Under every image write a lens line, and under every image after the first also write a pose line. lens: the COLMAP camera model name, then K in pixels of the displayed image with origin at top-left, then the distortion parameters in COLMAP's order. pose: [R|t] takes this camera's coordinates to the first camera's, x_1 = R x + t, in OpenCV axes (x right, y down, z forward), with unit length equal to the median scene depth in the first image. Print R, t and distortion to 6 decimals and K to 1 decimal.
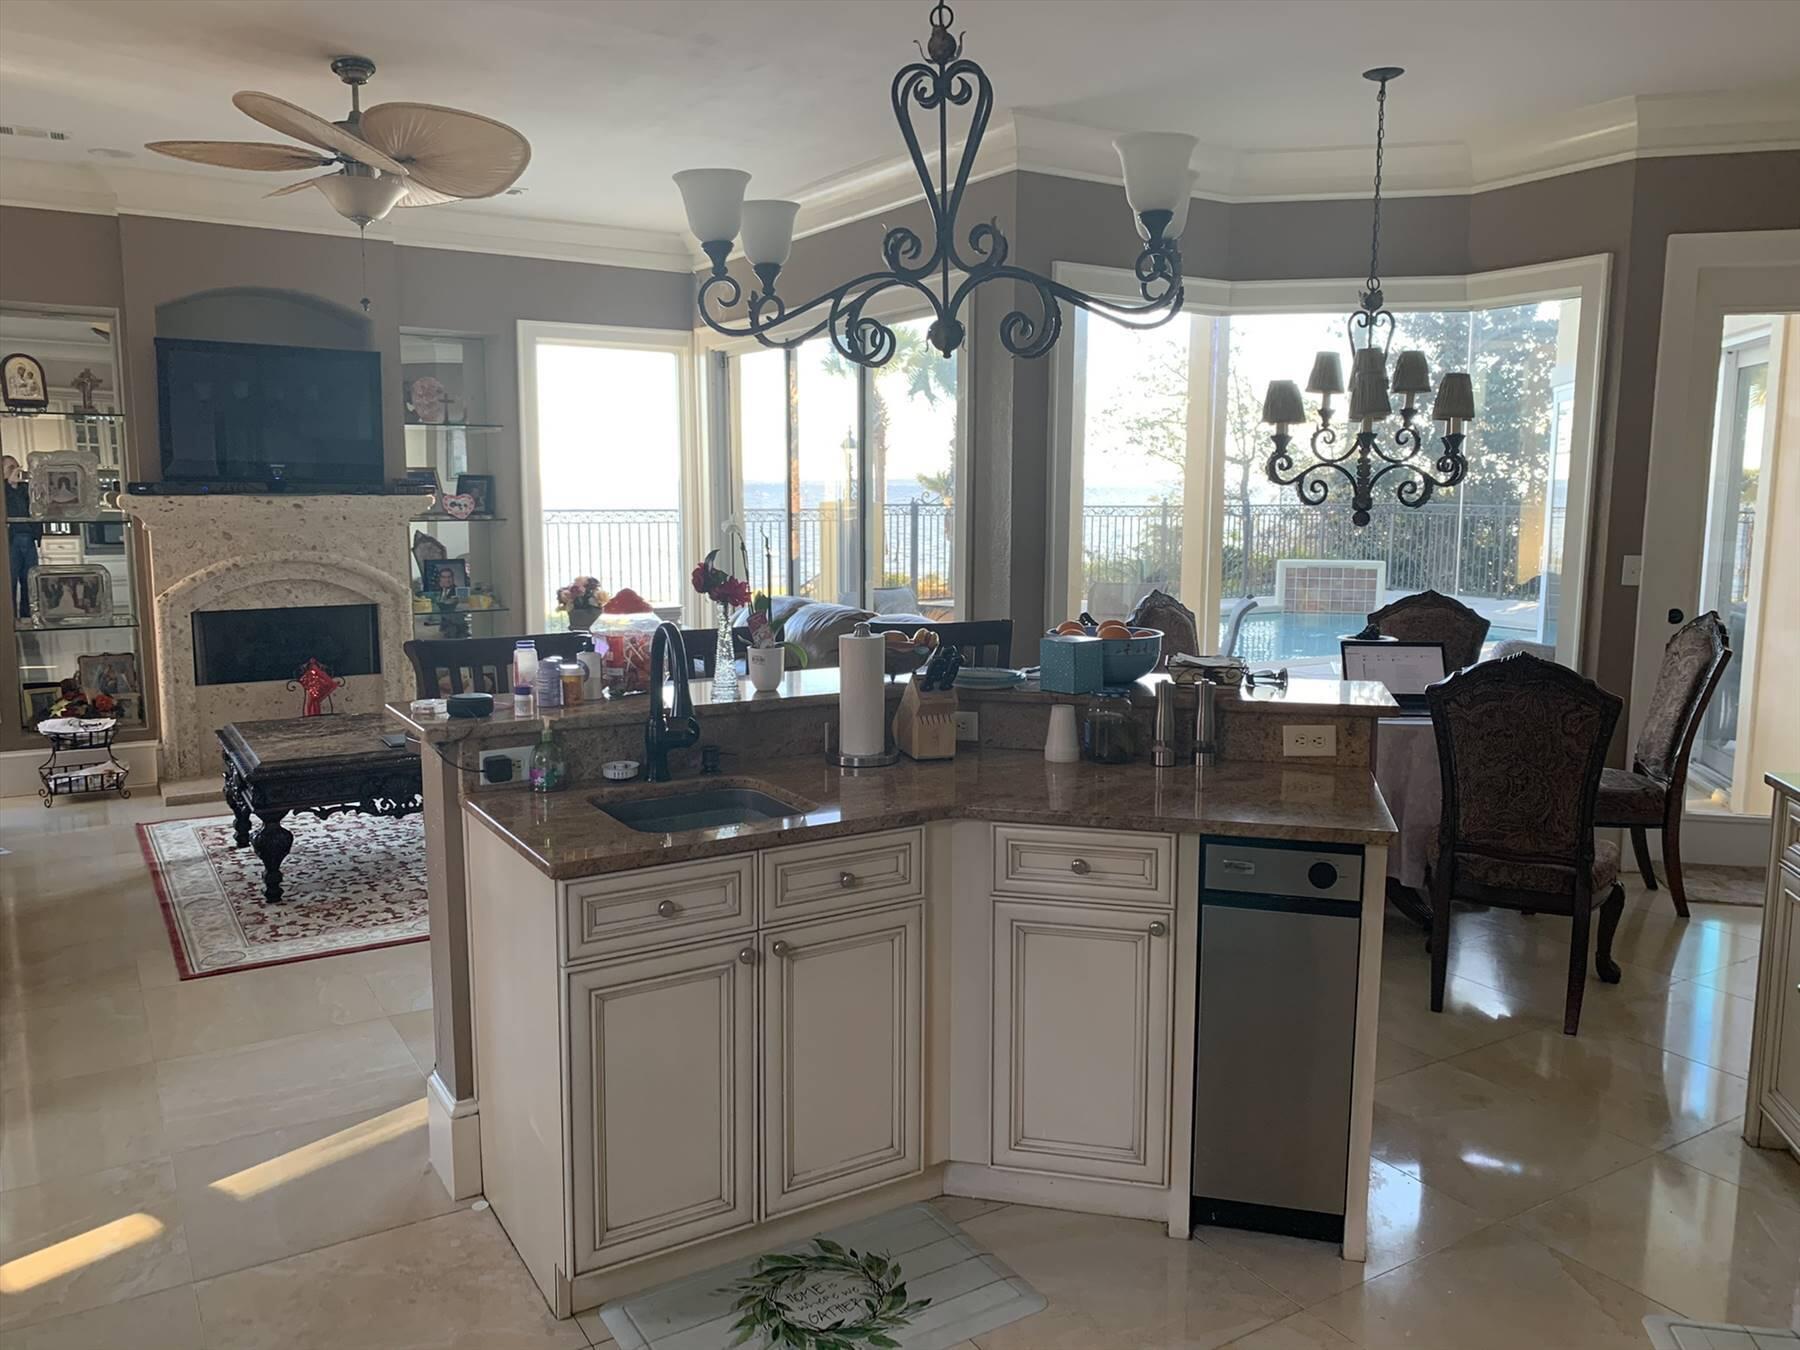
lens RADIAL K [[1377.9, 0, 943.6], [0, 1377.9, 681.7], [0, 0, 1]] dist [-0.006359, -0.011121]
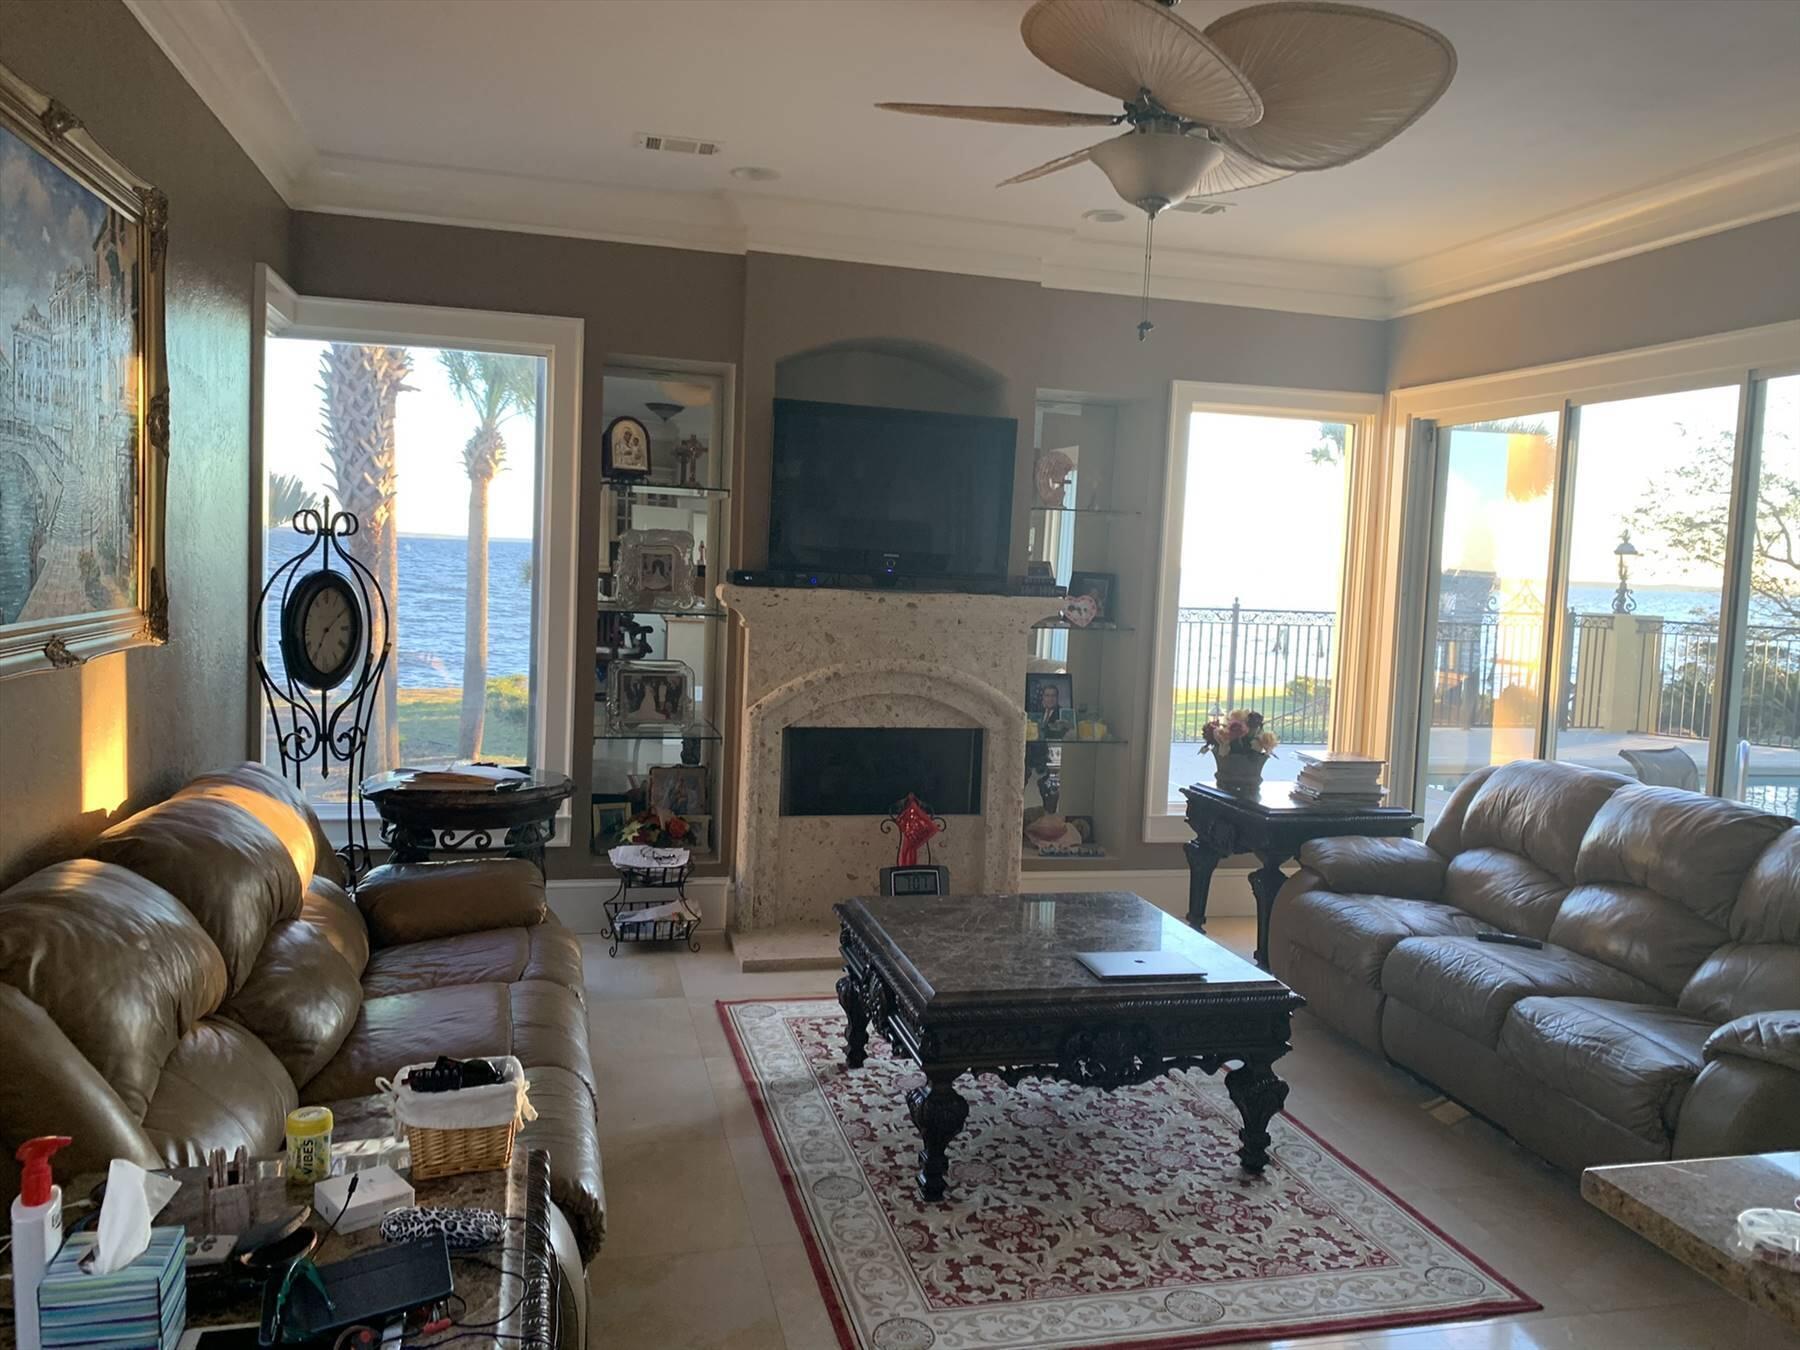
lens RADIAL K [[1367.9, 0, 900.0], [0, 1367.9, 675.0], [0, 0, 1]] dist [0.012913, -0.001591]
pose [[0.945201, 0.059722, -0.320979, -0.221046], [-0.081359, 0.995198, -0.054413, -0.043588], [0.316189, 0.077546, 0.945522, 0.245931]]
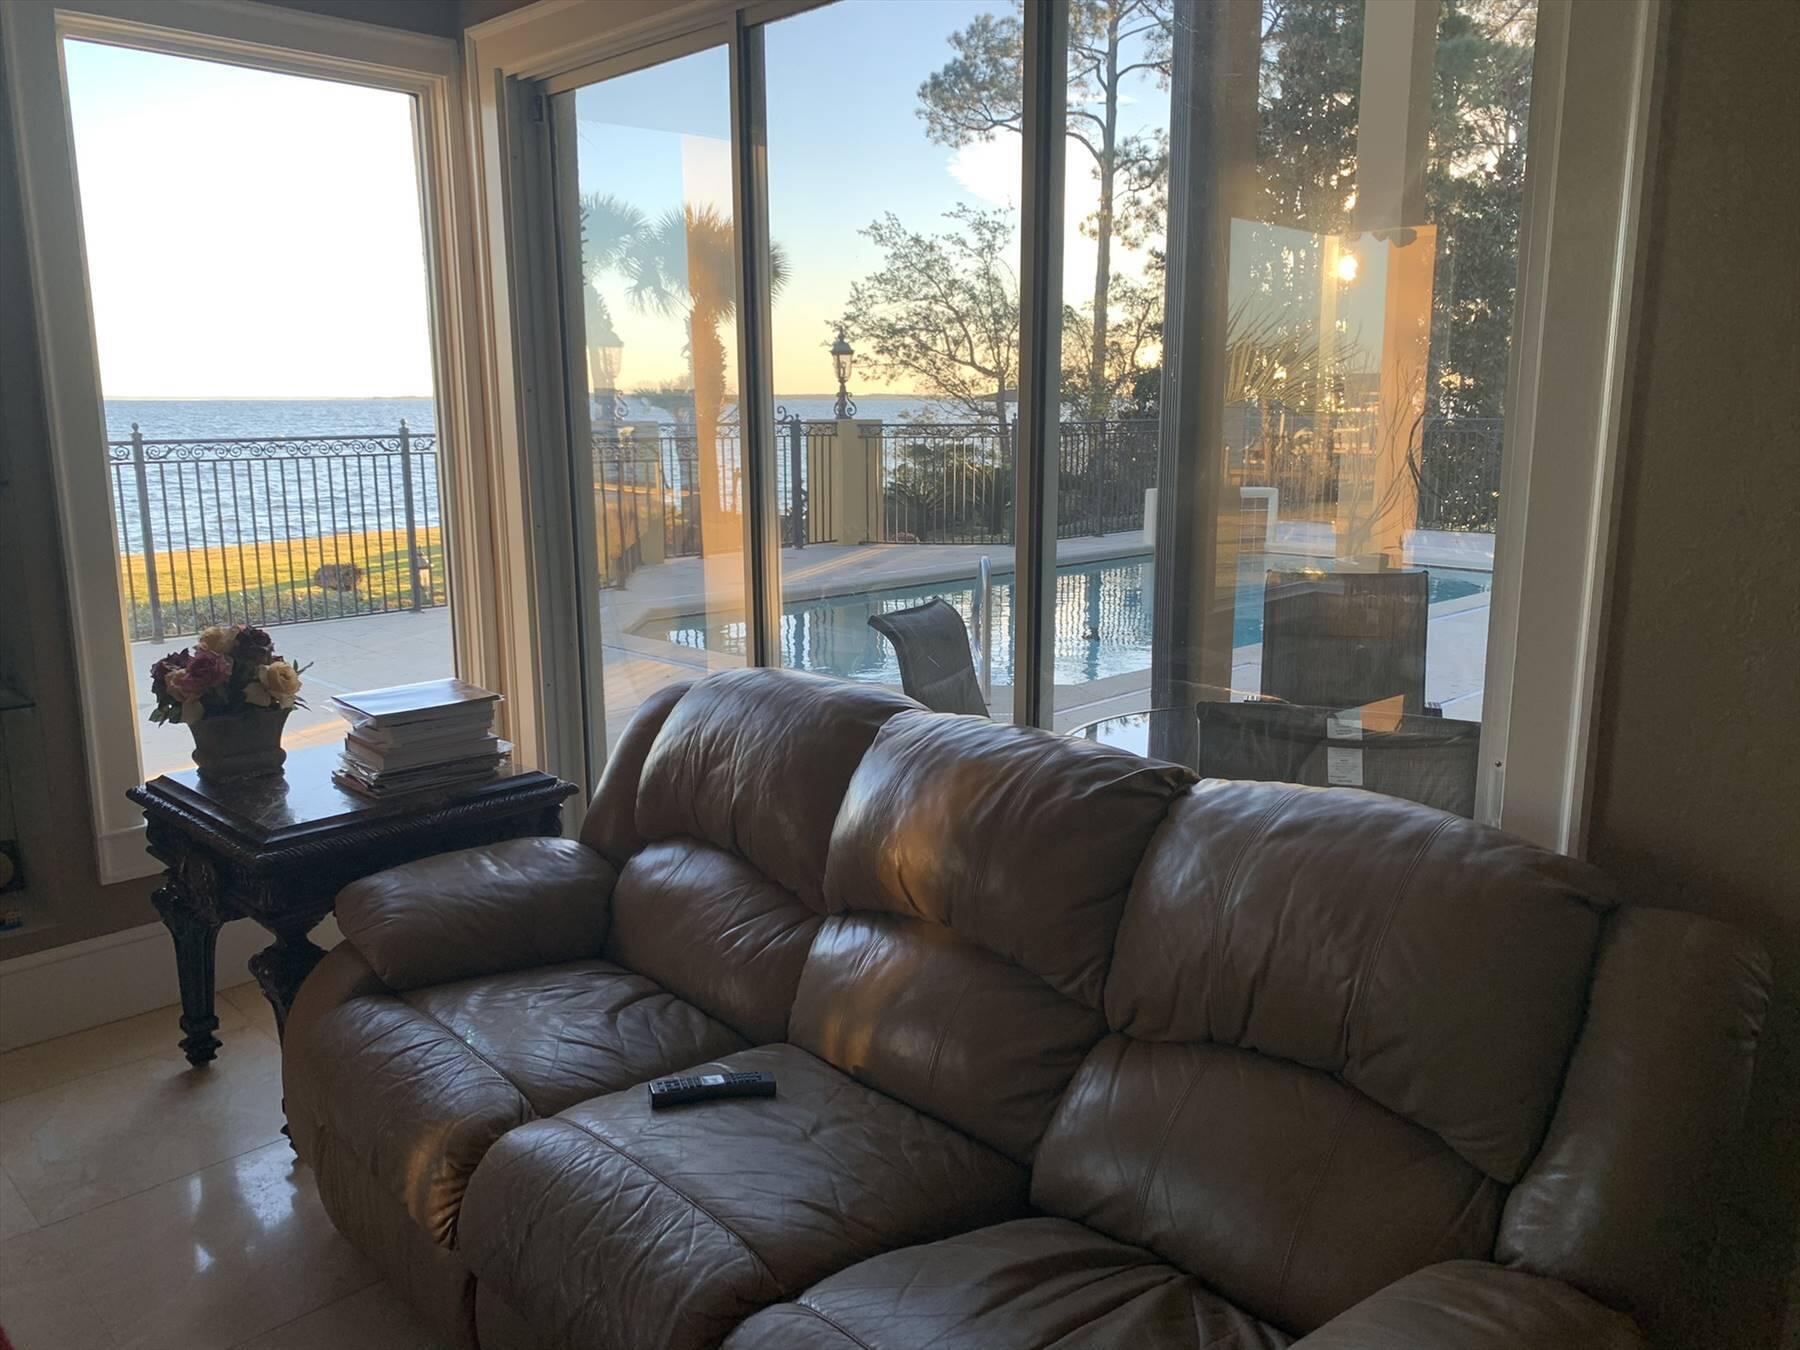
lens RADIAL K [[1367.9, 0, 900.0], [0, 1367.9, 675.0], [0, 0, 1]] dist [0.012913, -0.001591]
pose [[0.980761, -0.047352, 0.189381, -0.164187], [0.036922, 0.997620, 0.058229, -0.087045], [-0.191688, -0.050116, 0.980176, 0.643432]]
